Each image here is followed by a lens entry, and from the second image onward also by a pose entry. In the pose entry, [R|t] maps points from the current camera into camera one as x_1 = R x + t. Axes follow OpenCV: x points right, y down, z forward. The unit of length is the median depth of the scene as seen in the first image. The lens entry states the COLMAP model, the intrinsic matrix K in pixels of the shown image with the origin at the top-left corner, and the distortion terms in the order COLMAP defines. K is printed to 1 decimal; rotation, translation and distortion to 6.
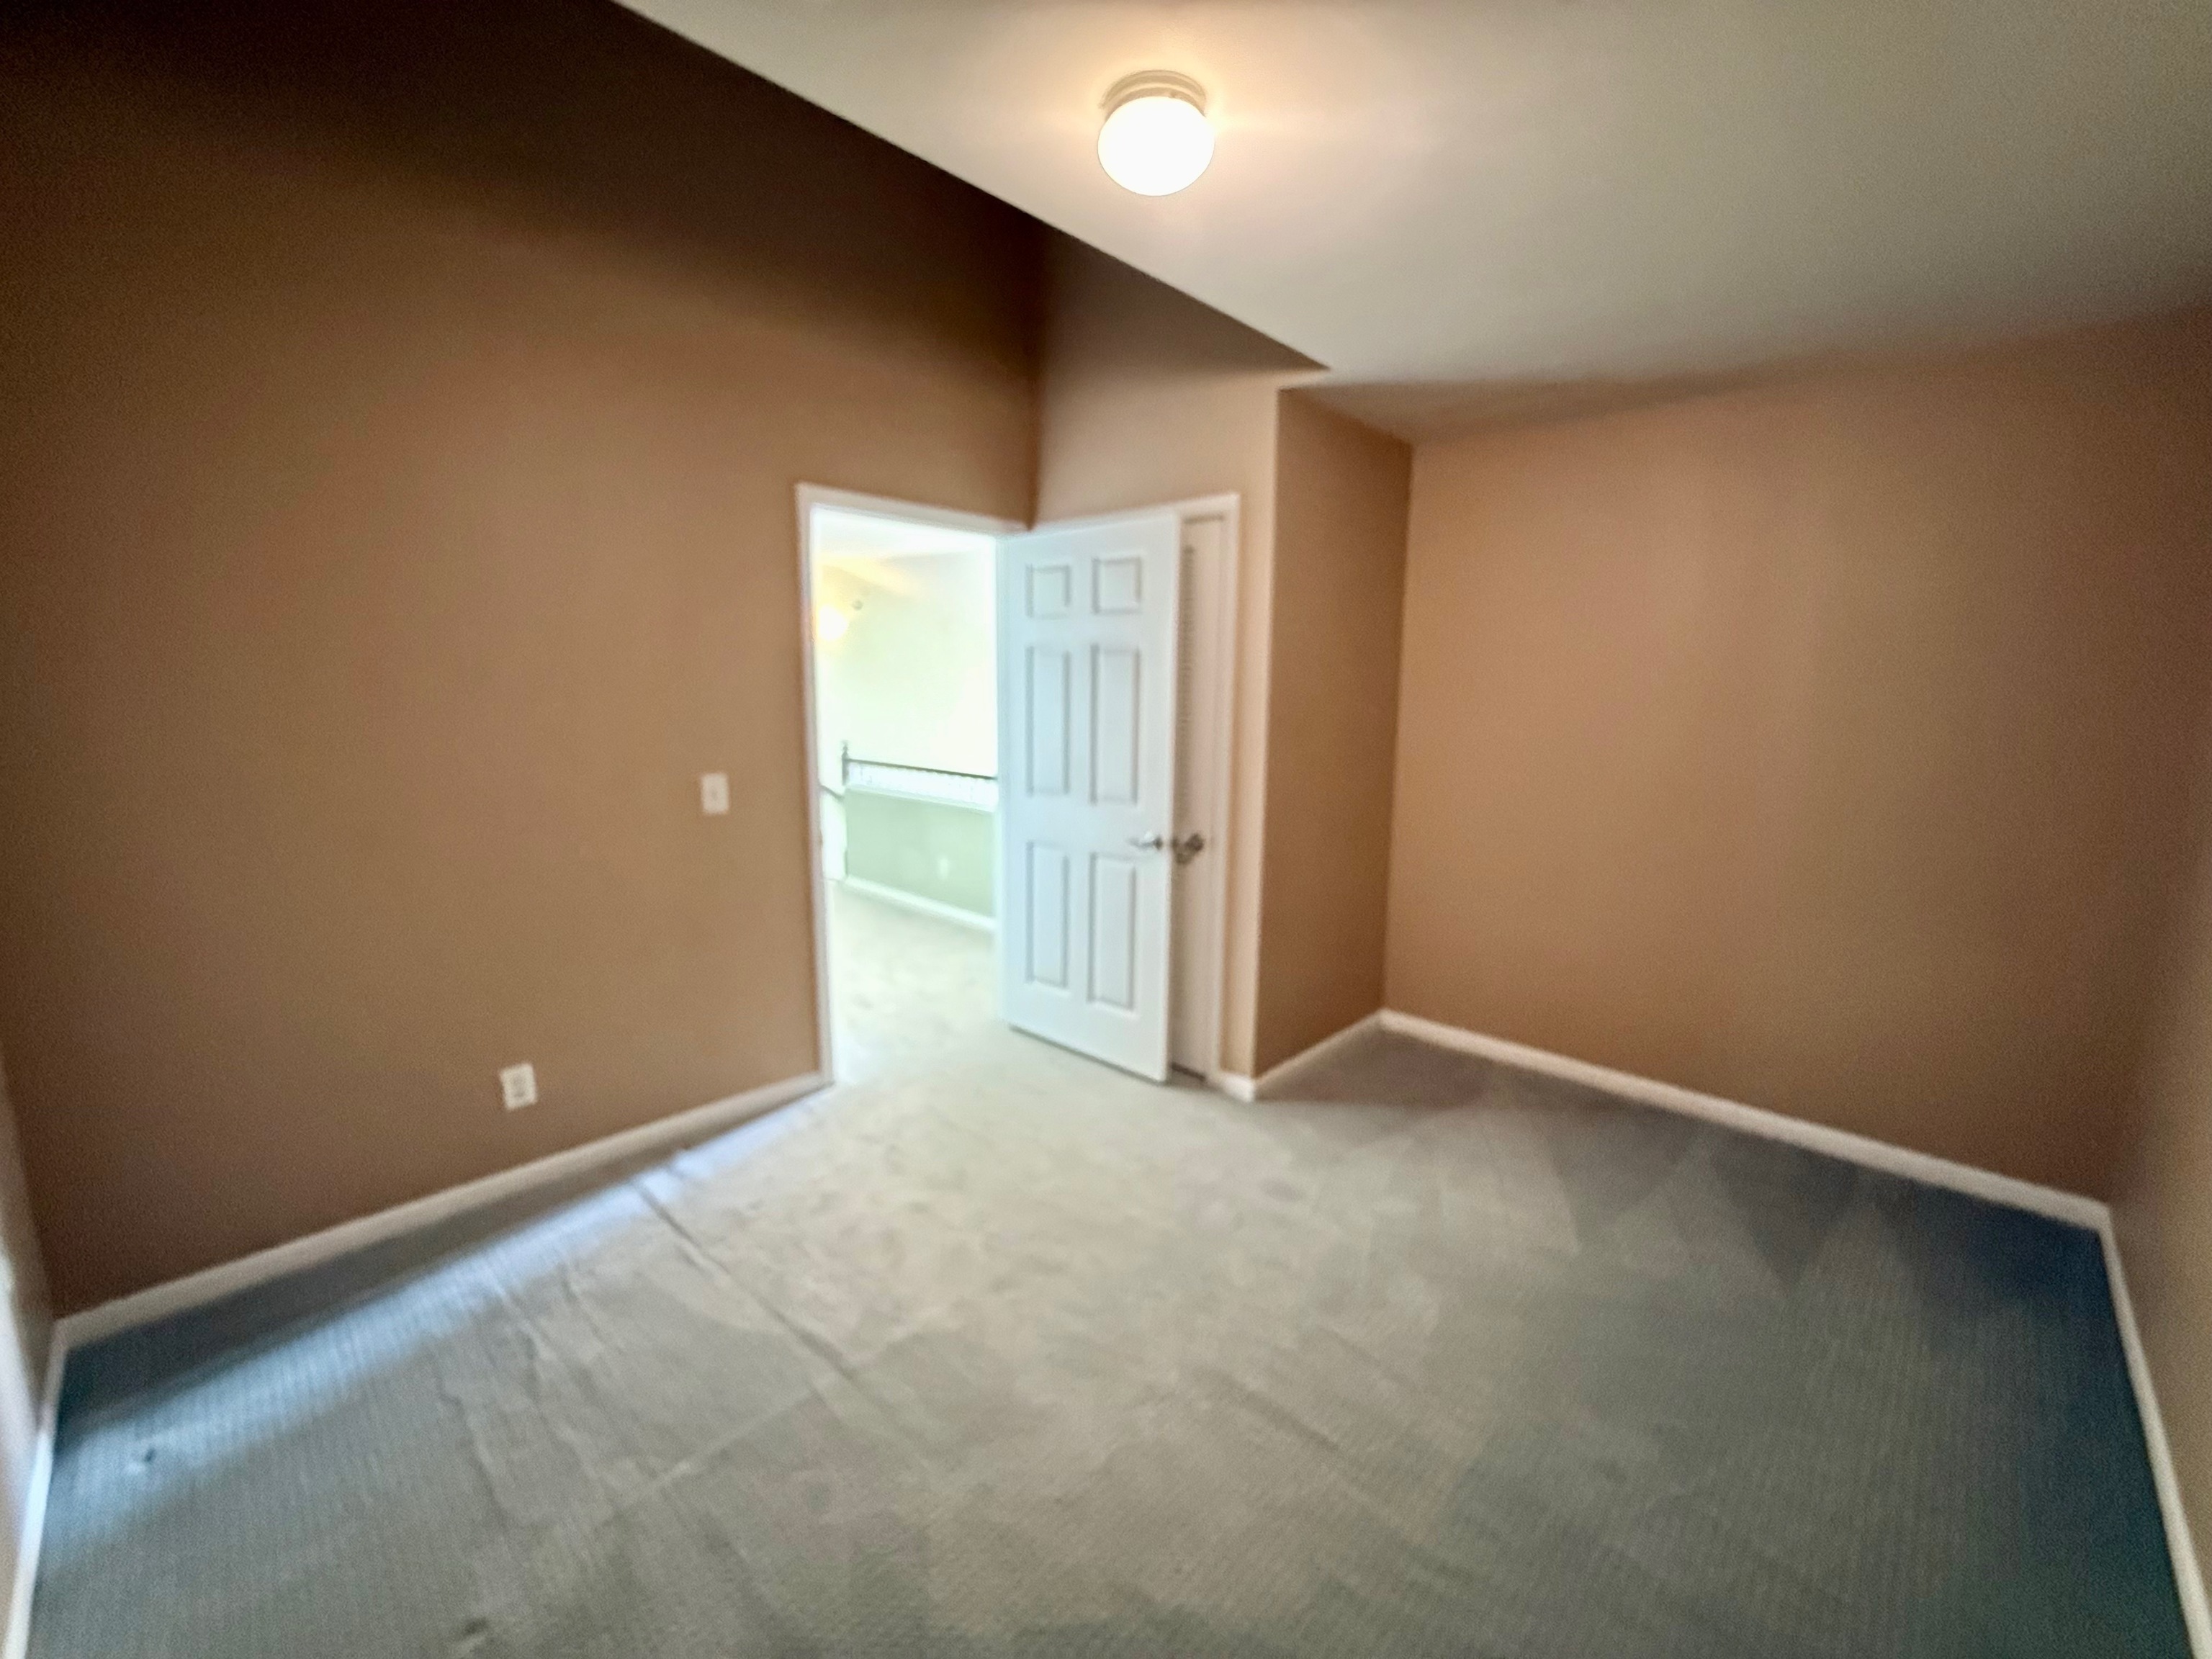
lens RADIAL K [[880.3, 0, 1100.9], [0, 880.3, 832.3], [0, 0, 1]] dist [0.000331, -0.000202]
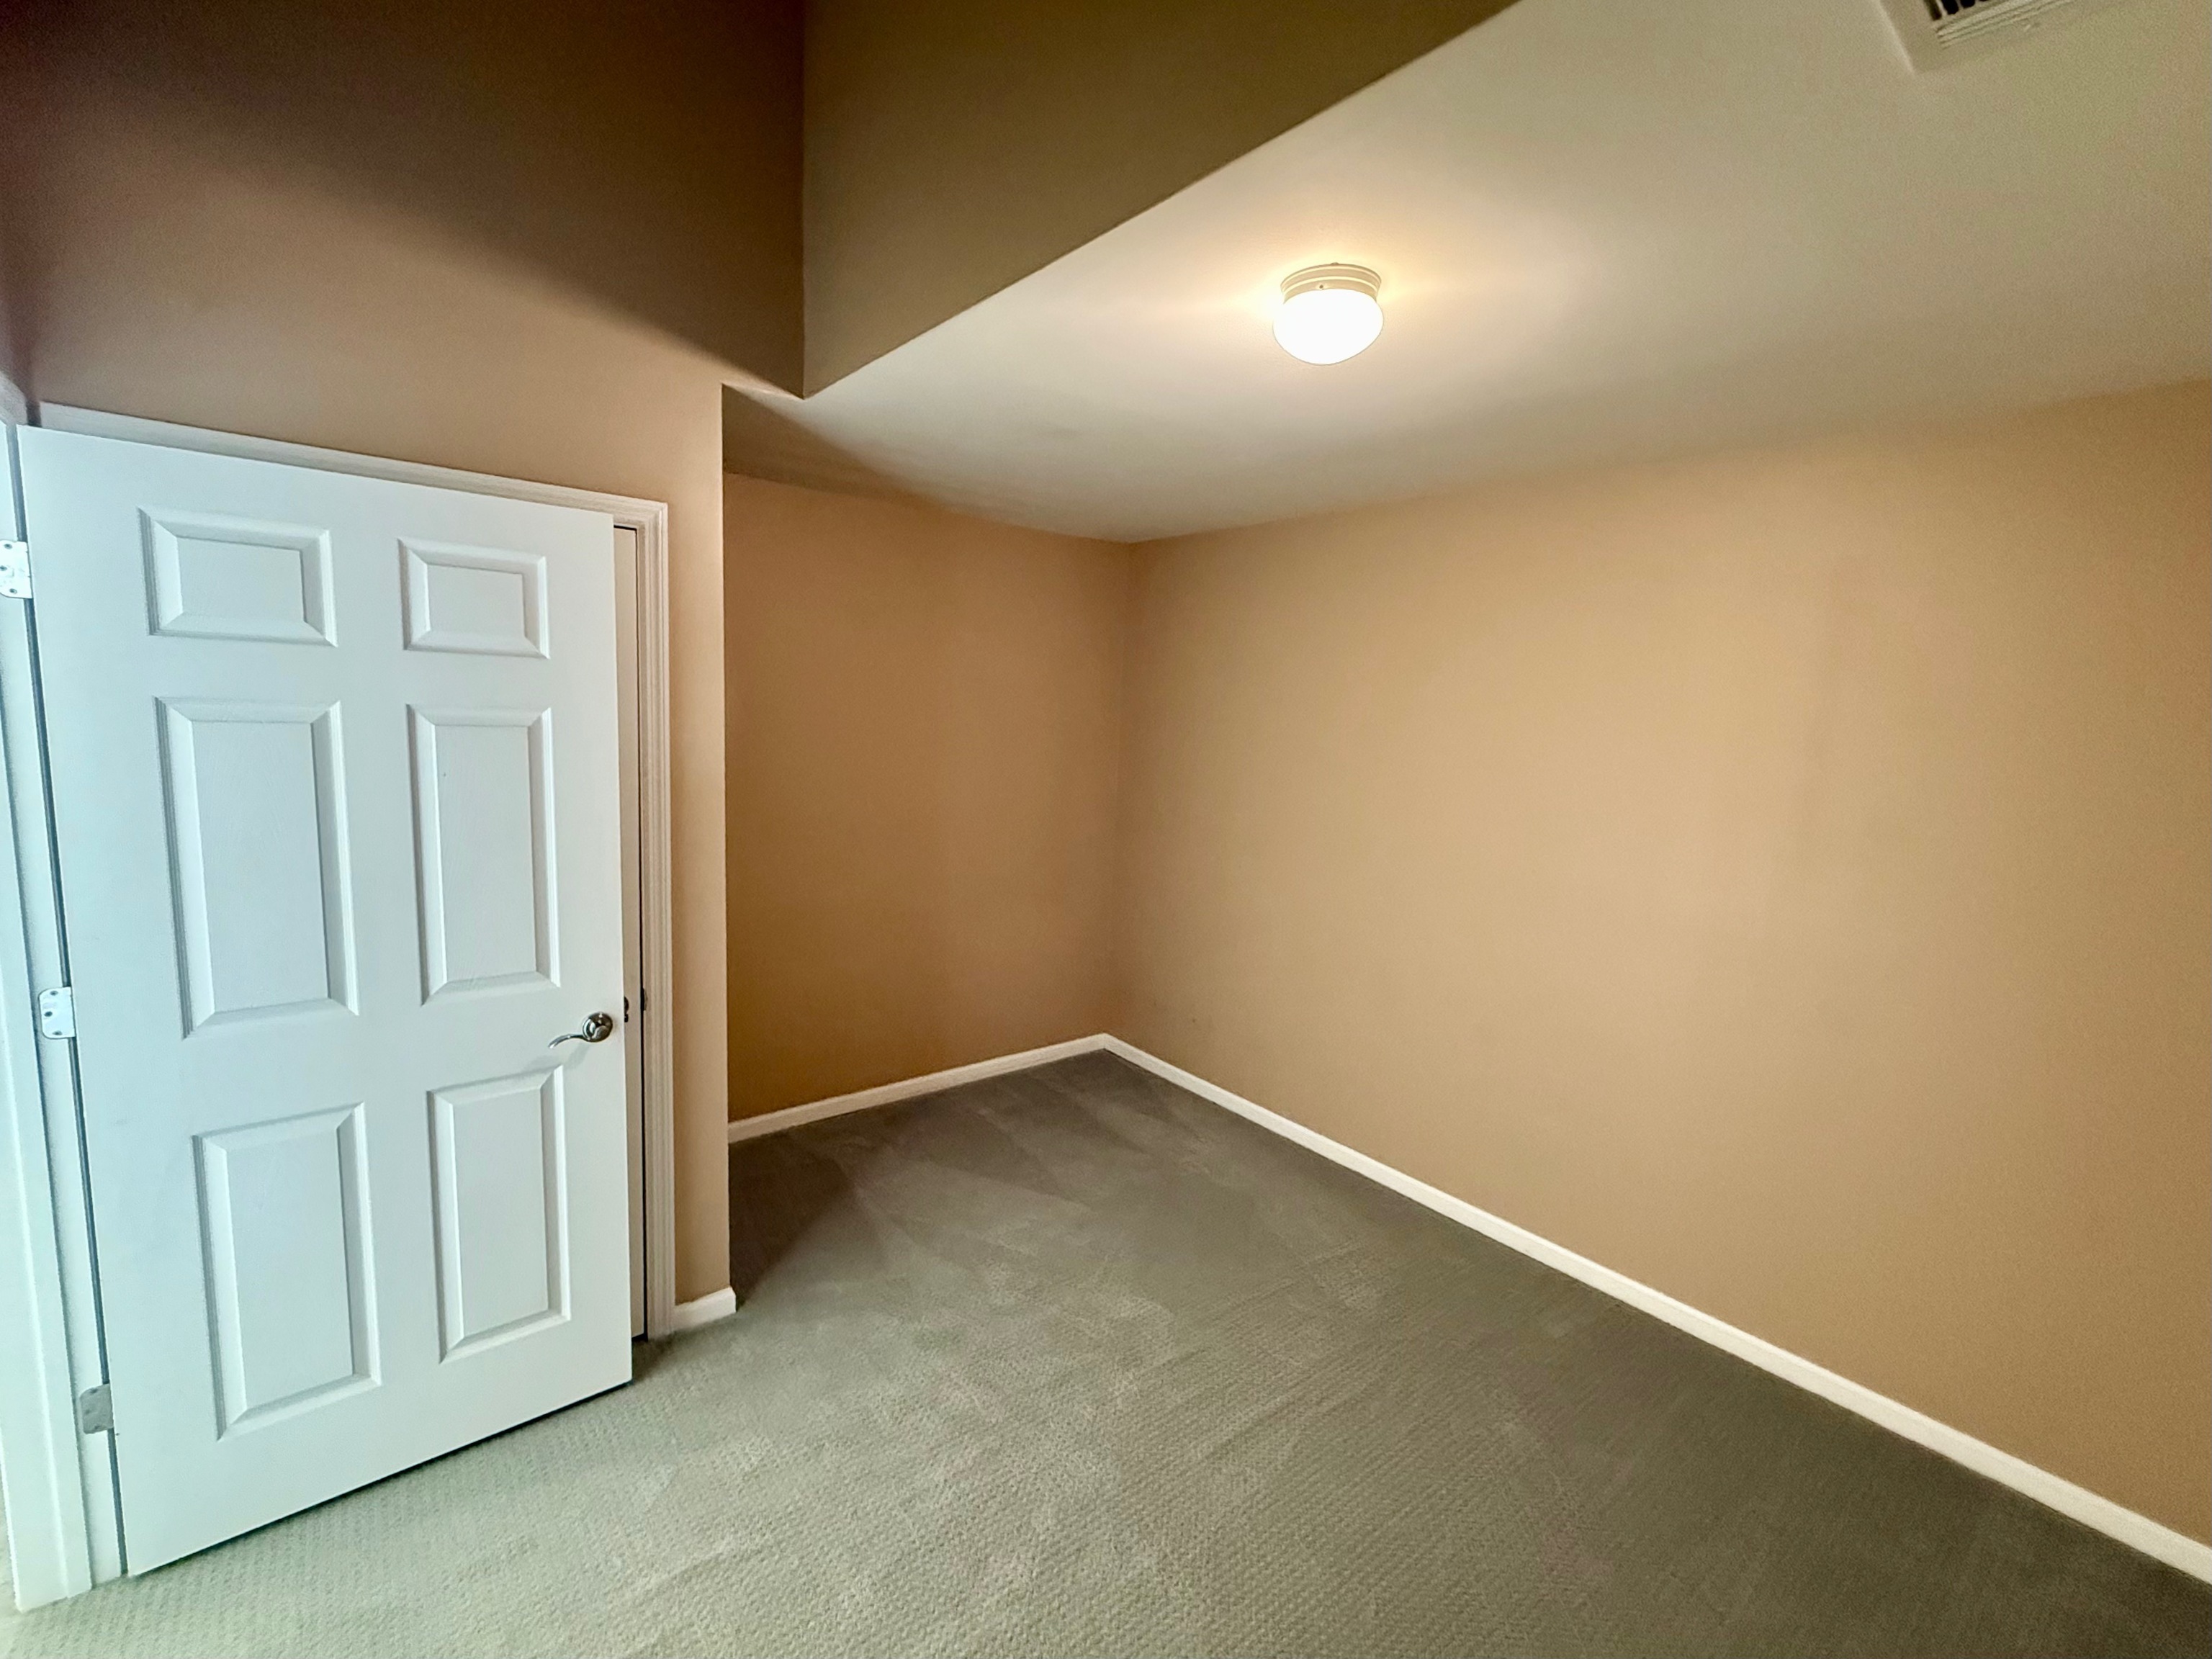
lens RADIAL K [[880.3, 0, 1100.9], [0, 880.3, 832.3], [0, 0, 1]] dist [0.000331, -0.000202]
pose [[0.146049, -0.118646, 0.982137, -0.486515], [0.130474, 0.986420, 0.099761, -0.141441], [-0.980636, 0.113574, 0.159546, 0.525224]]
